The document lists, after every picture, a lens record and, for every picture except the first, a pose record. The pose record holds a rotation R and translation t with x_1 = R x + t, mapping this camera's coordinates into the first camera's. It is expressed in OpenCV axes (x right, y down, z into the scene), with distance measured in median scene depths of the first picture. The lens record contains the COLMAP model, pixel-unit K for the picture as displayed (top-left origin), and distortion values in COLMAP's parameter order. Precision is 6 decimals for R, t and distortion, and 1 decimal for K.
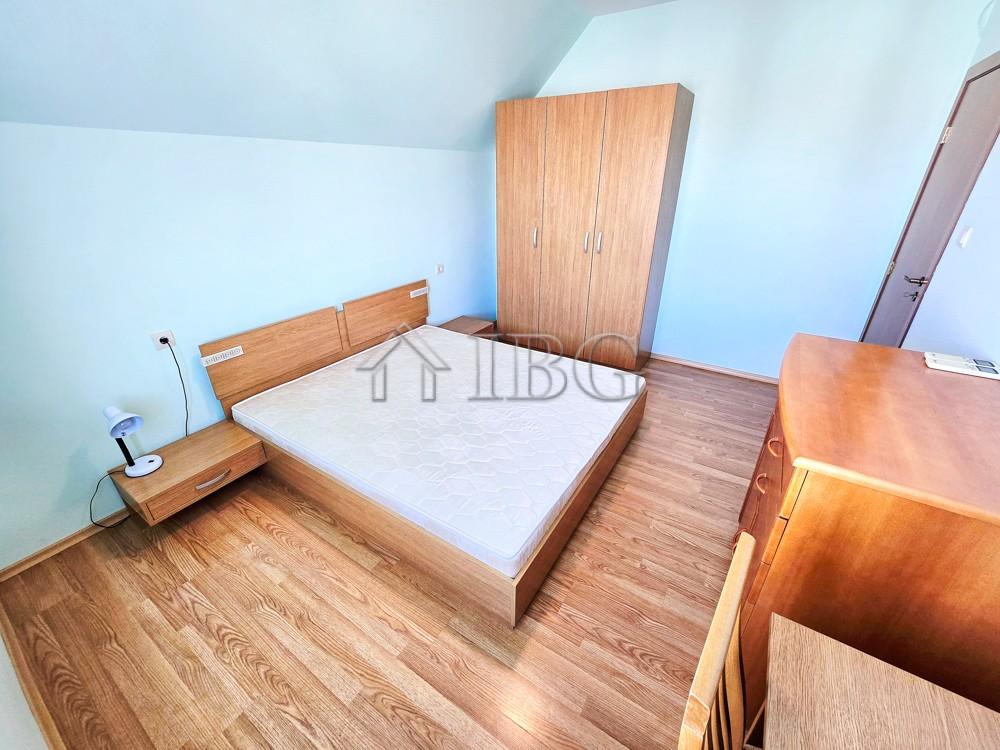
lens RADIAL K [[409.8, 0, 501.0], [0, 409.8, 372.7], [0, 0, 1]] dist [0.000415, -0.000860]
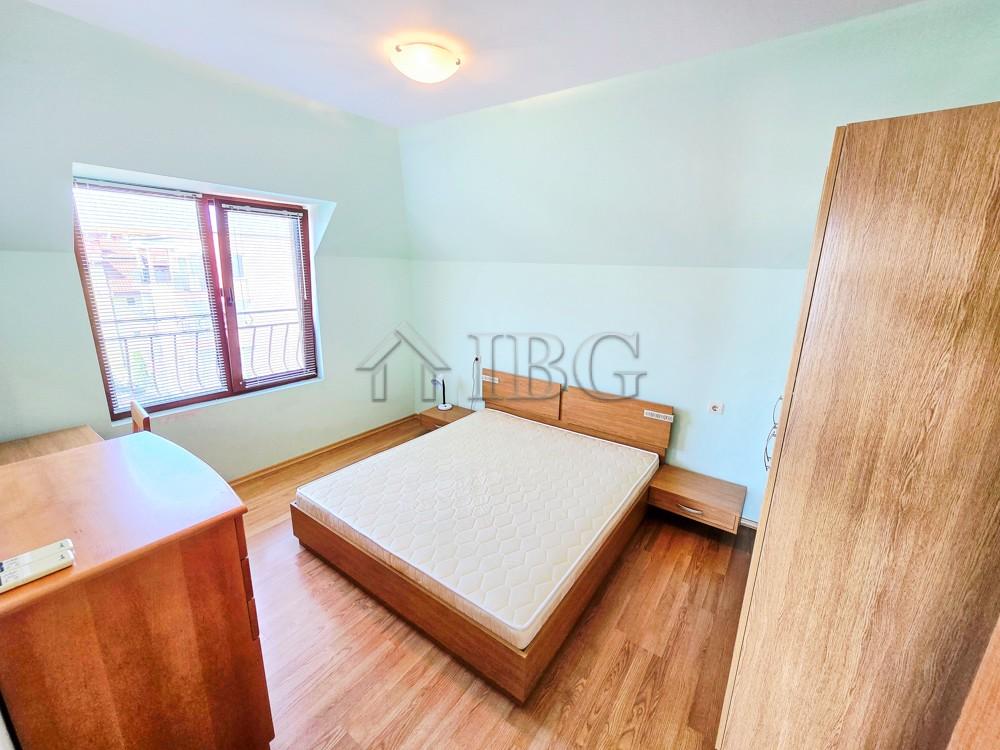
lens RADIAL K [[409.8, 0, 500.9], [0, 409.8, 371.6], [0, 0, 1]] dist [0.000415, -0.000860]
pose [[-0.050484, 0.253481, -0.966022, 0.959905], [-0.458873, 0.853229, 0.247865, -0.506503], [0.887067, 0.455794, 0.073241, 0.876068]]
